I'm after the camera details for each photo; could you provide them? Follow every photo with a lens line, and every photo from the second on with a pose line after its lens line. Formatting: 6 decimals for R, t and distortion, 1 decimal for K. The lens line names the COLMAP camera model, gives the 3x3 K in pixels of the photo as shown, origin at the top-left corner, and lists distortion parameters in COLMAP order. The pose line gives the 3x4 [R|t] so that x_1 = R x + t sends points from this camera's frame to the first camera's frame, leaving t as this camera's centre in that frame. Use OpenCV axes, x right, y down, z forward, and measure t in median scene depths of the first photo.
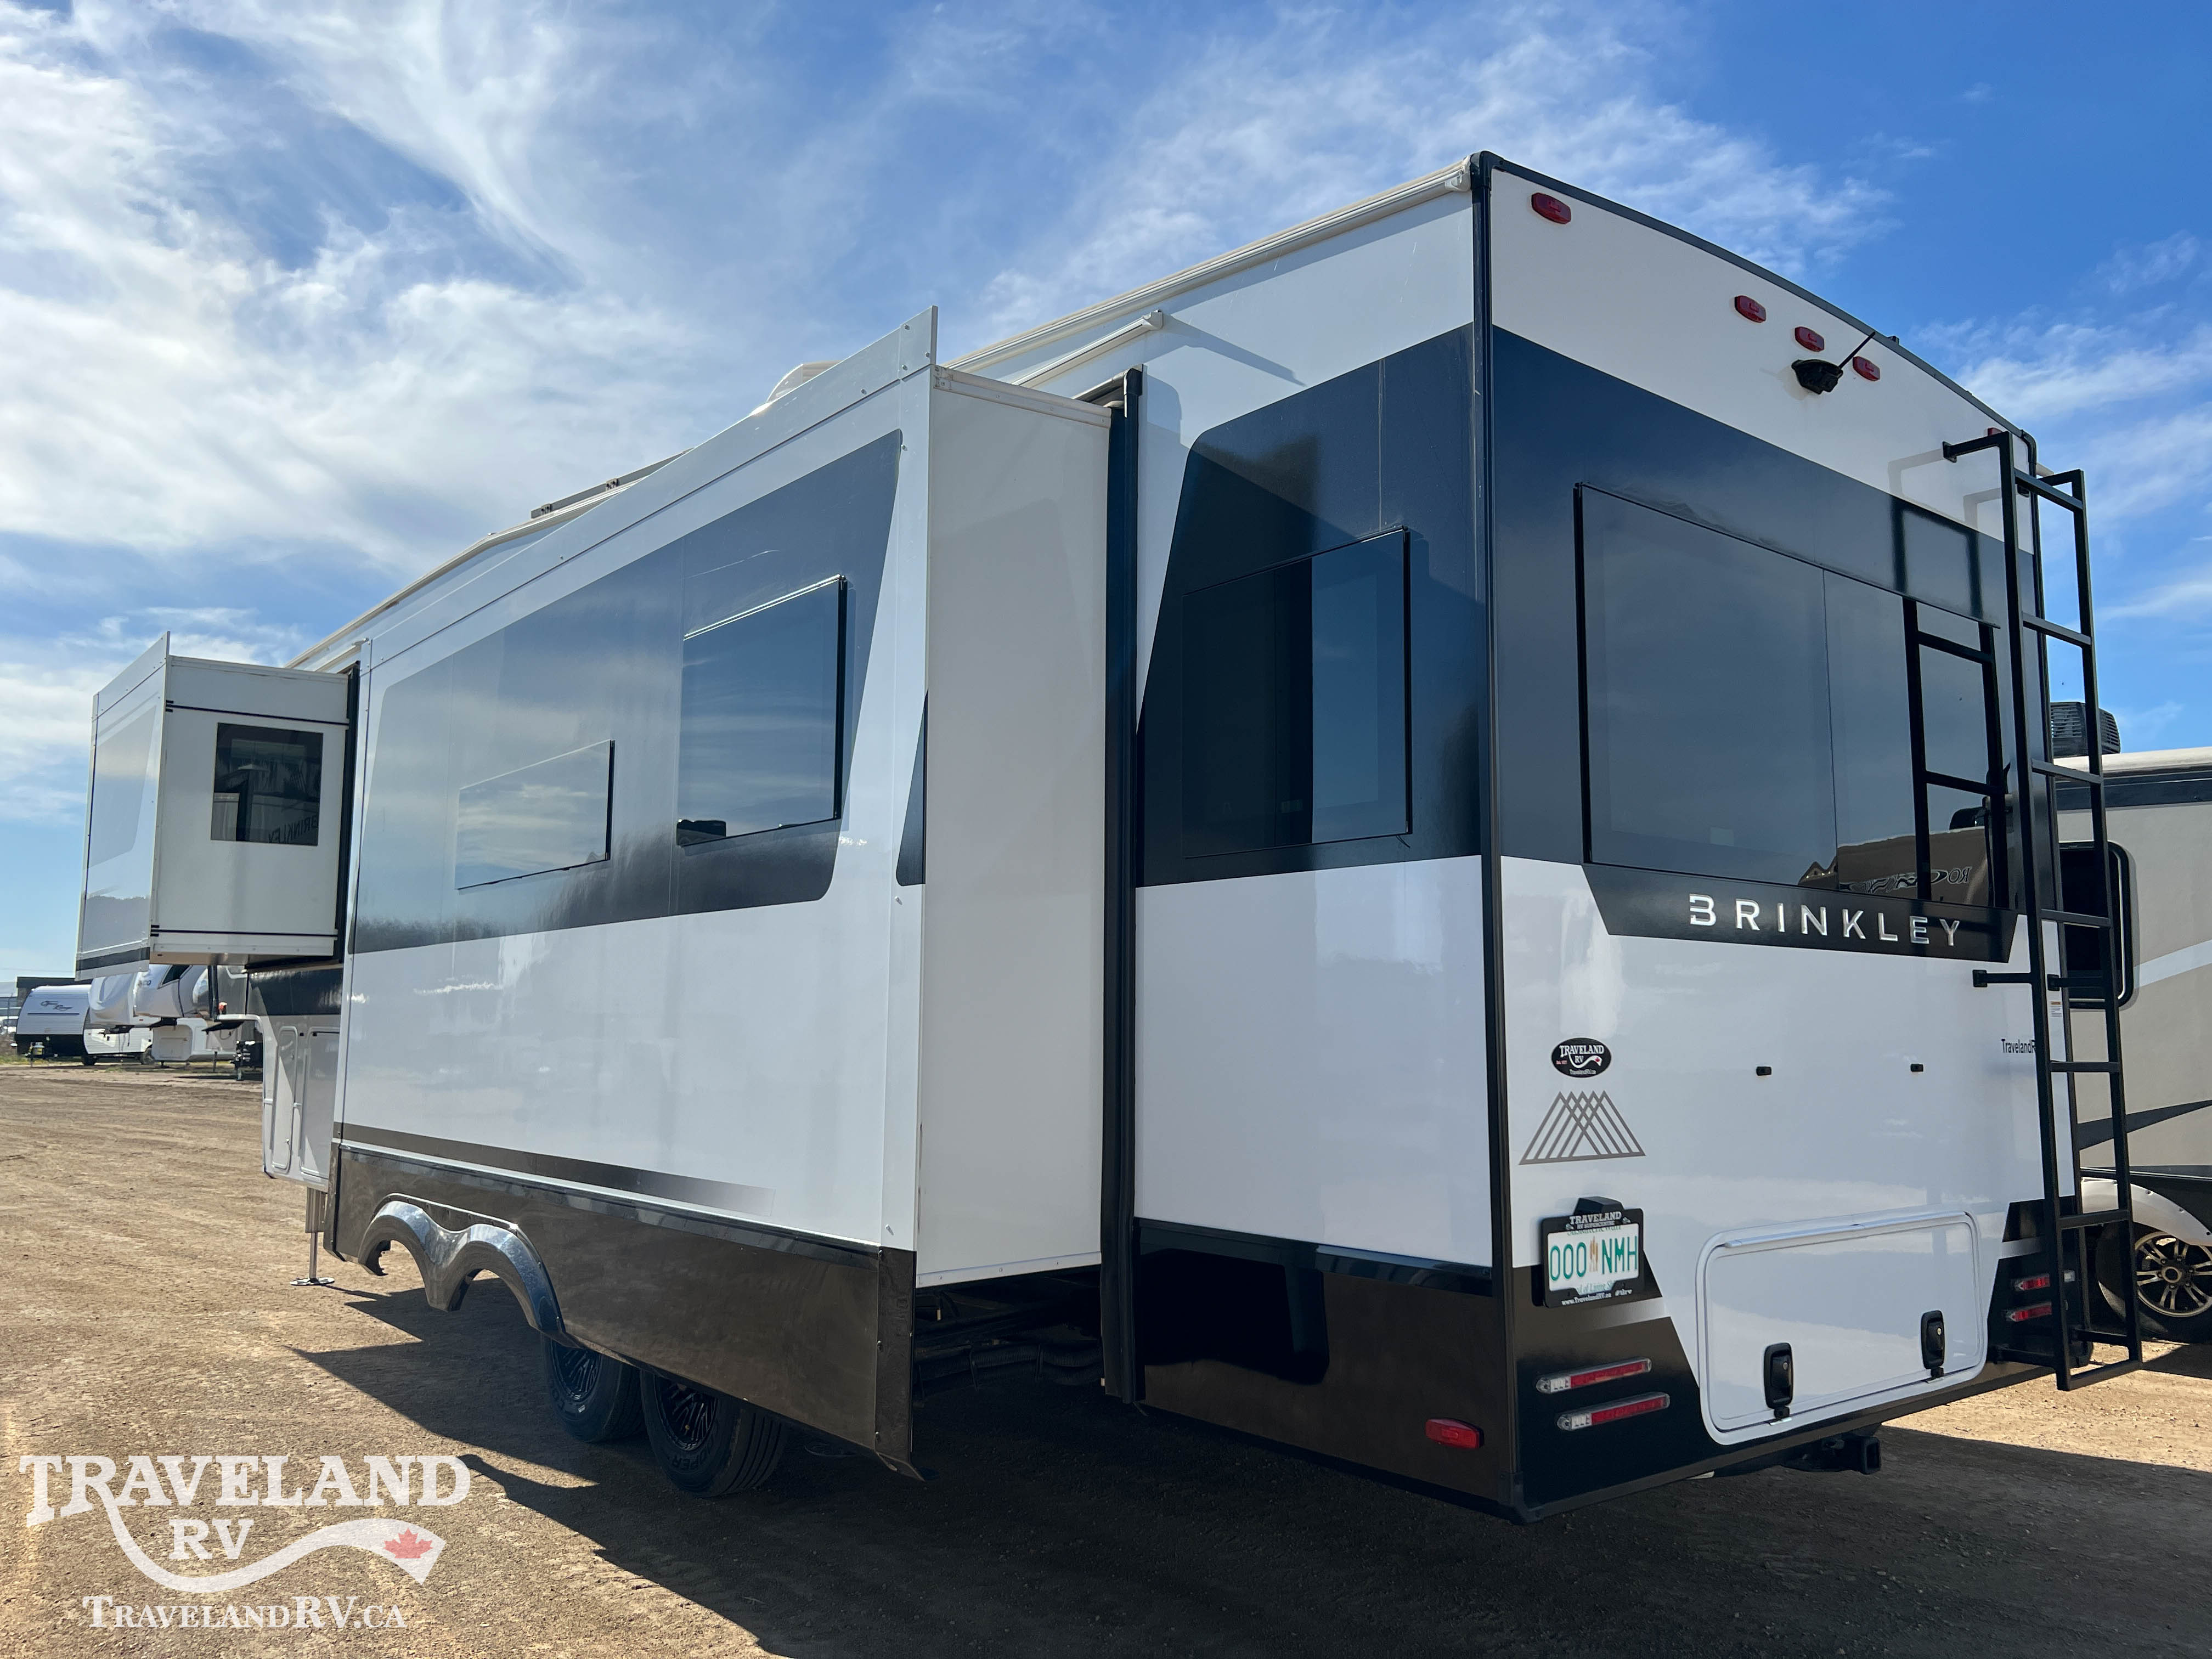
lens RADIAL K [[1676.8, 0, 1110.2], [0, 1676.8, 829.3], [0, 0, 1]] dist [0.020822, -0.016758]
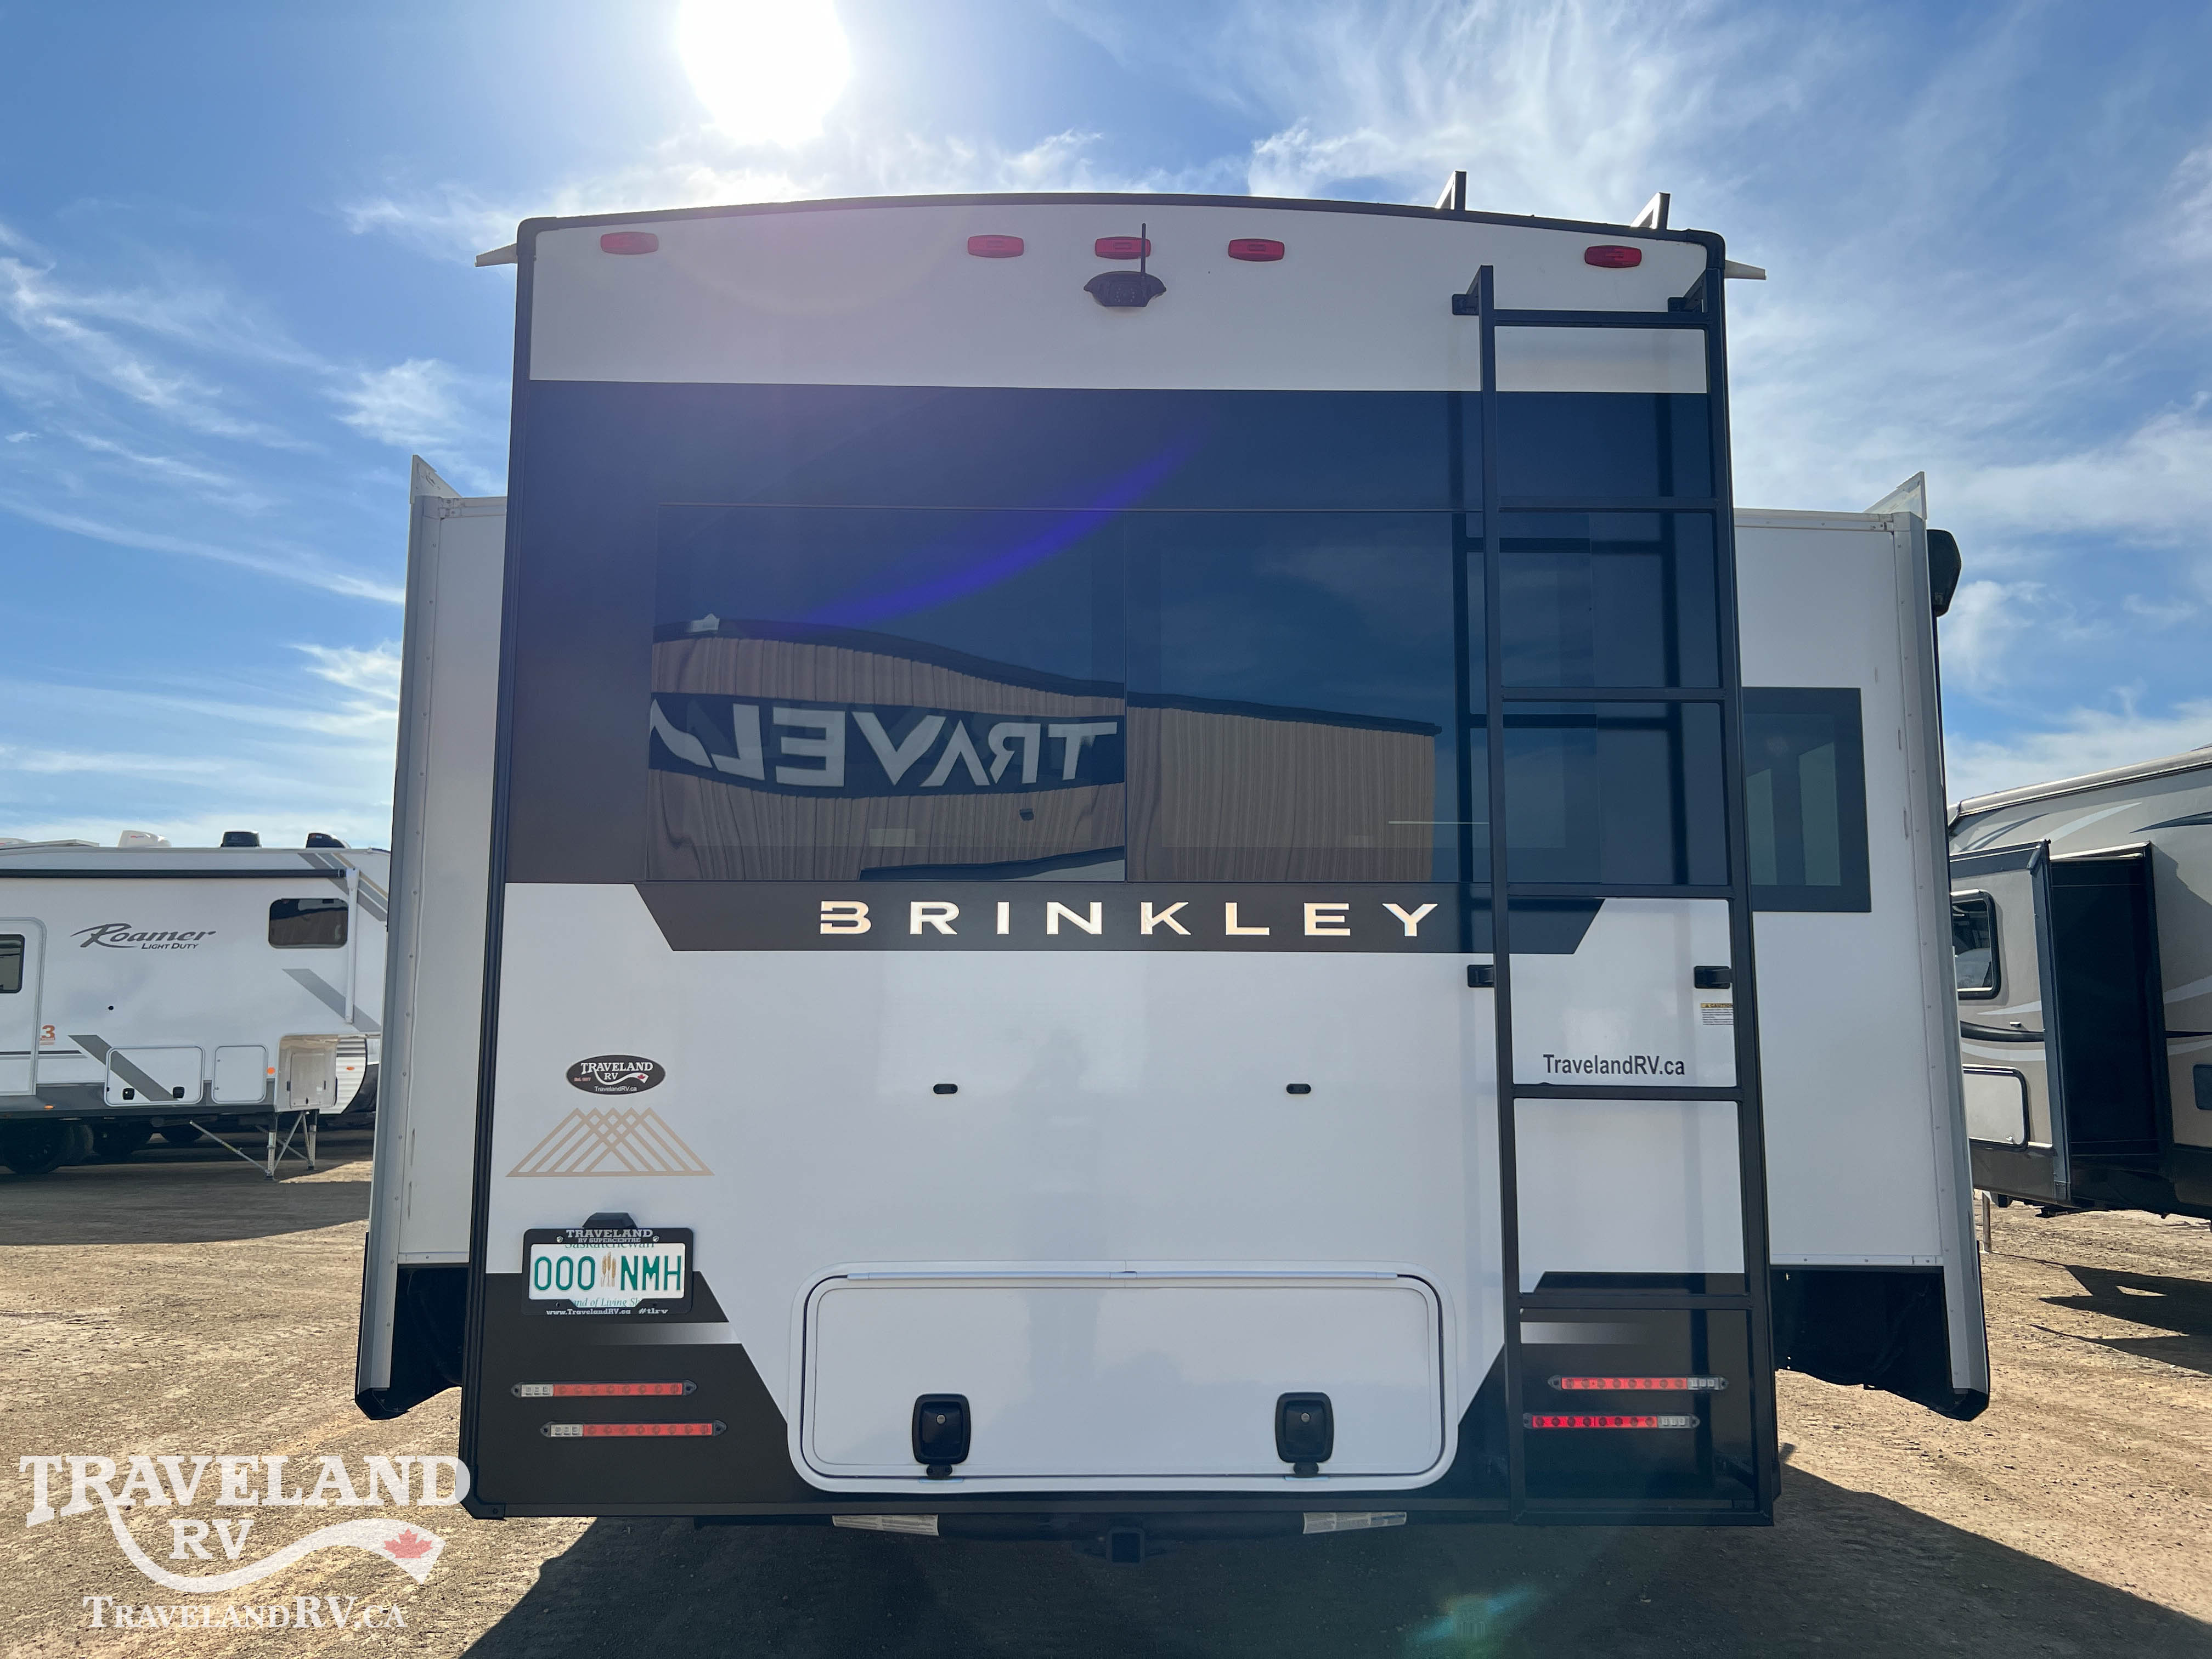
lens RADIAL K [[1676.8, 0, 1159.3], [0, 1676.8, 830.5], [0, 0, 1]] dist [0.020822, -0.016758]
pose [[0.791588, -0.084556, -0.605177, 1.128923], [0.078001, 0.996260, -0.037170, 0.051197], [0.606057, -0.017781, 0.795222, 0.383801]]
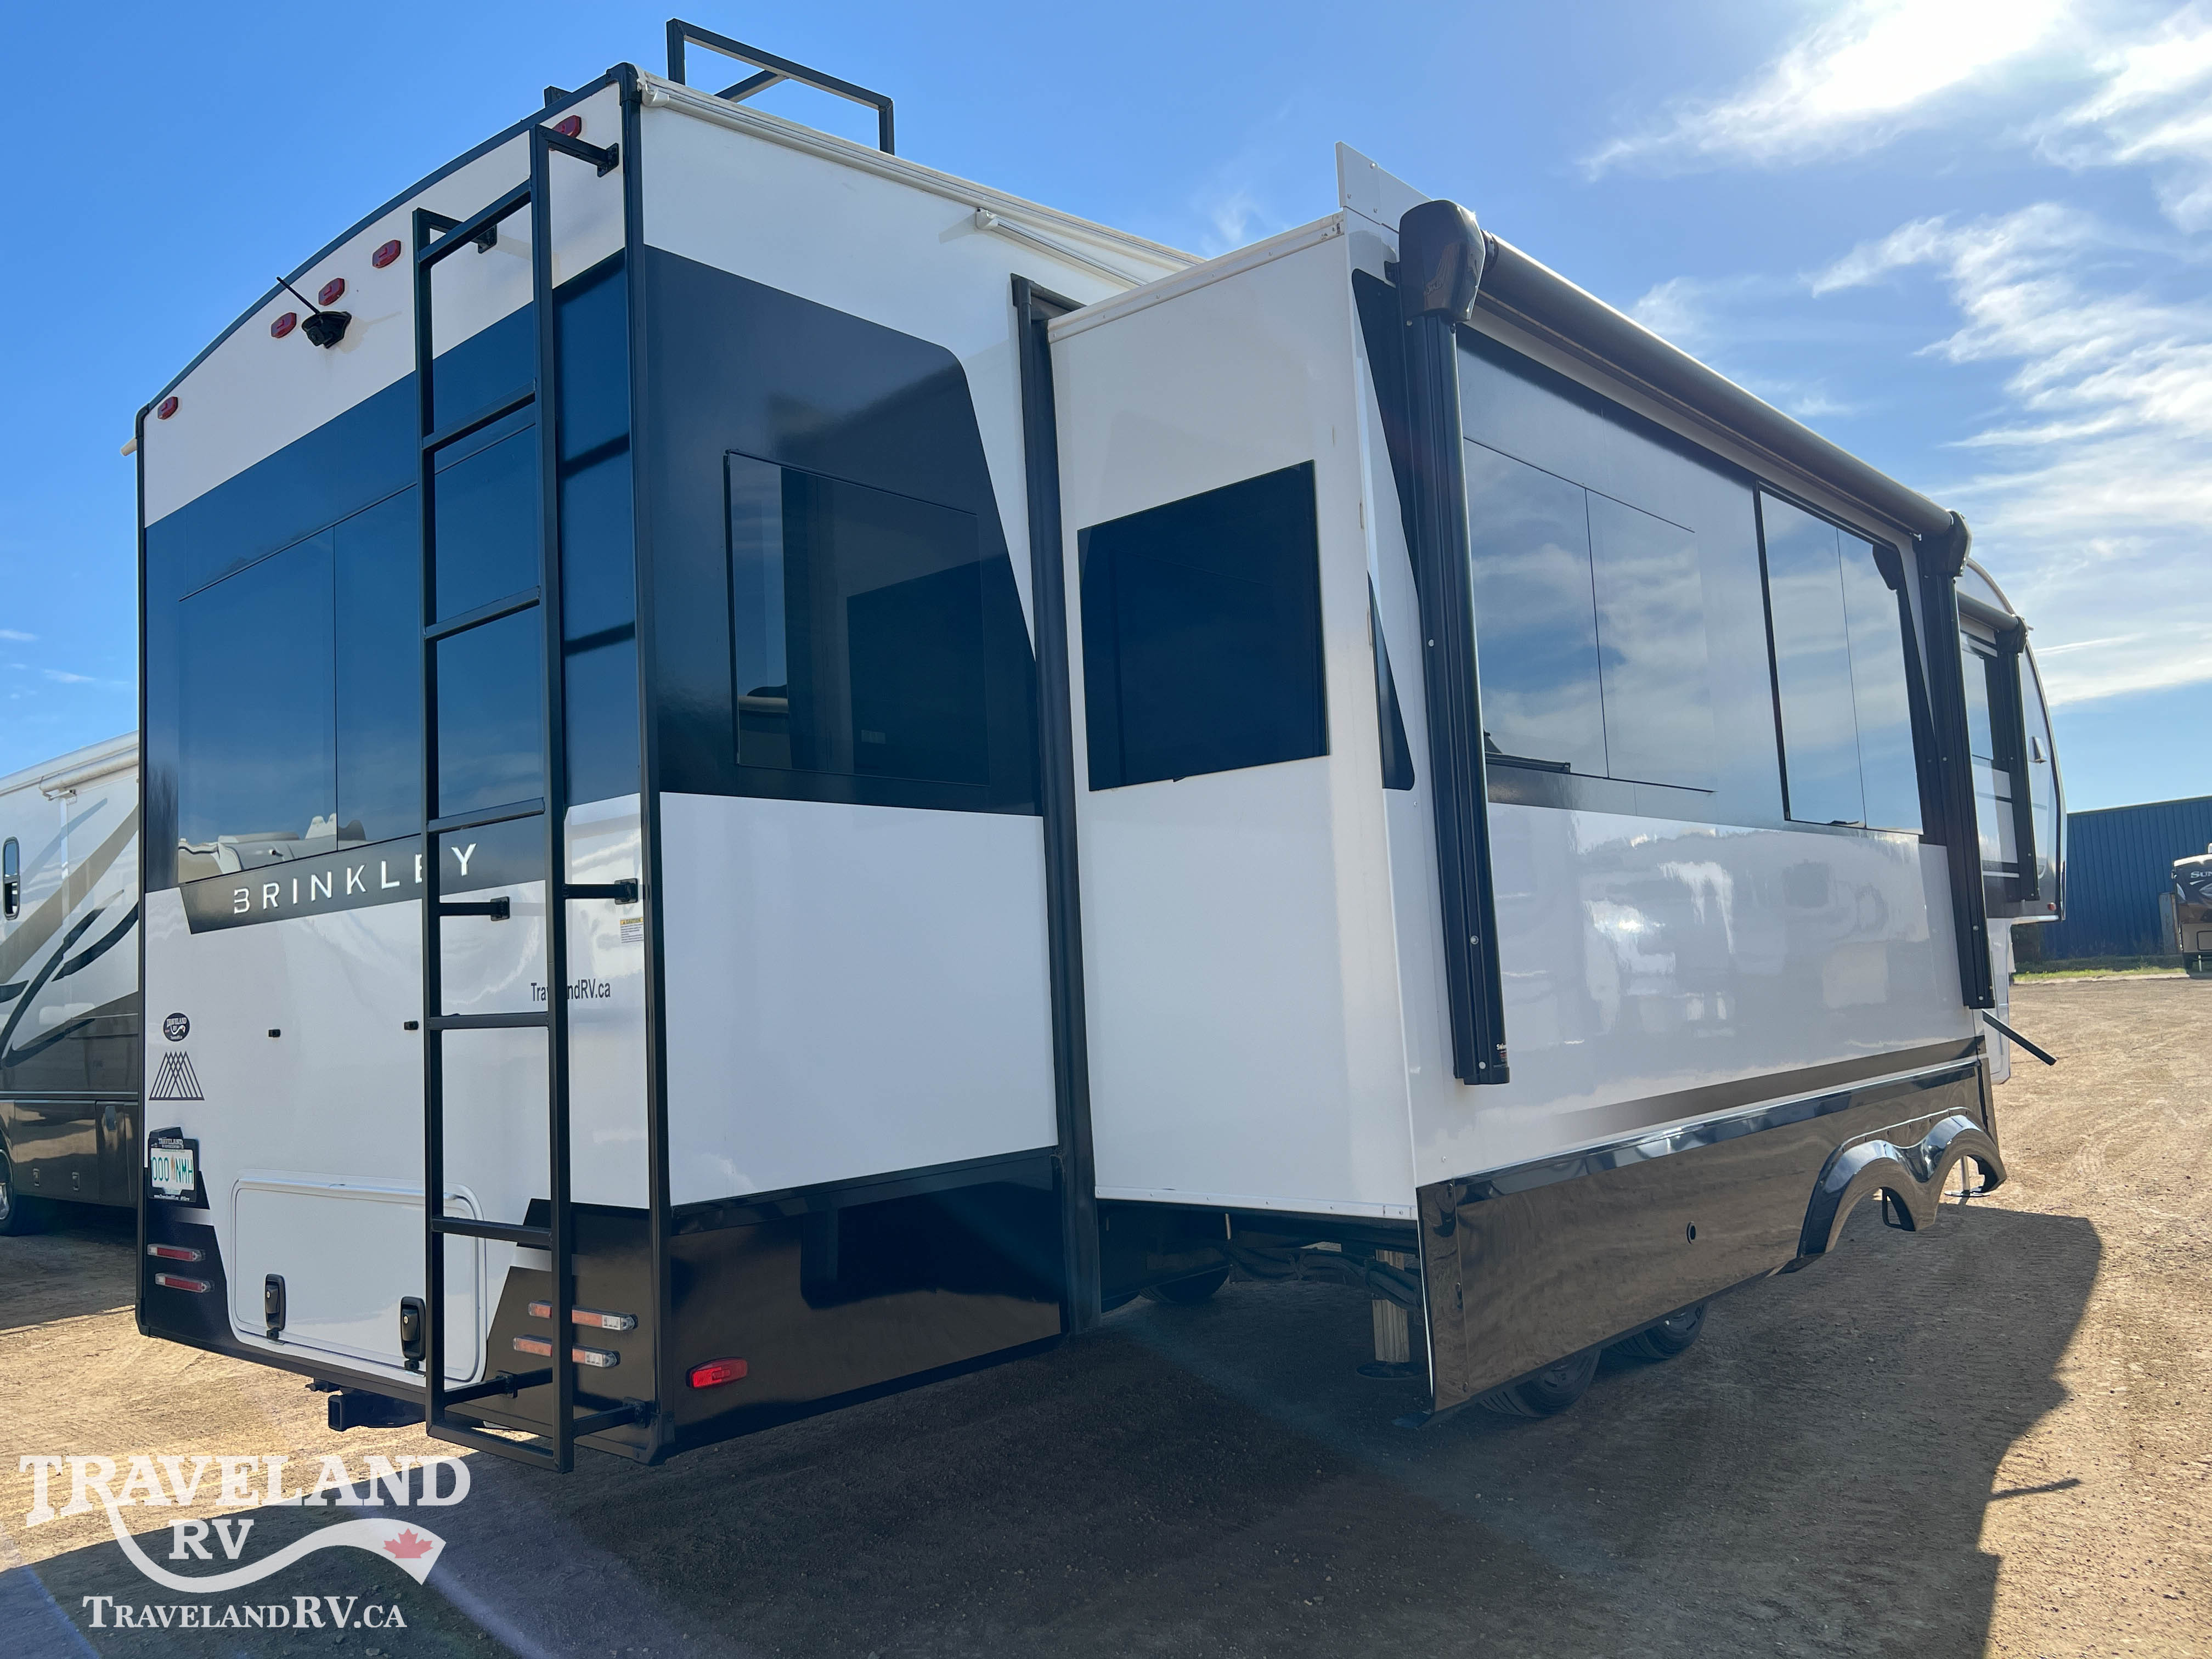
lens RADIAL K [[1676.8, 0, 1101.4], [0, 1676.8, 825.2], [0, 0, 1]] dist [0.020822, -0.016758]
pose [[0.155325, -0.109909, -0.981730, 1.730884], [0.173494, 0.981380, -0.082420, 0.212983], [0.972509, -0.157522, 0.171501, 1.483950]]
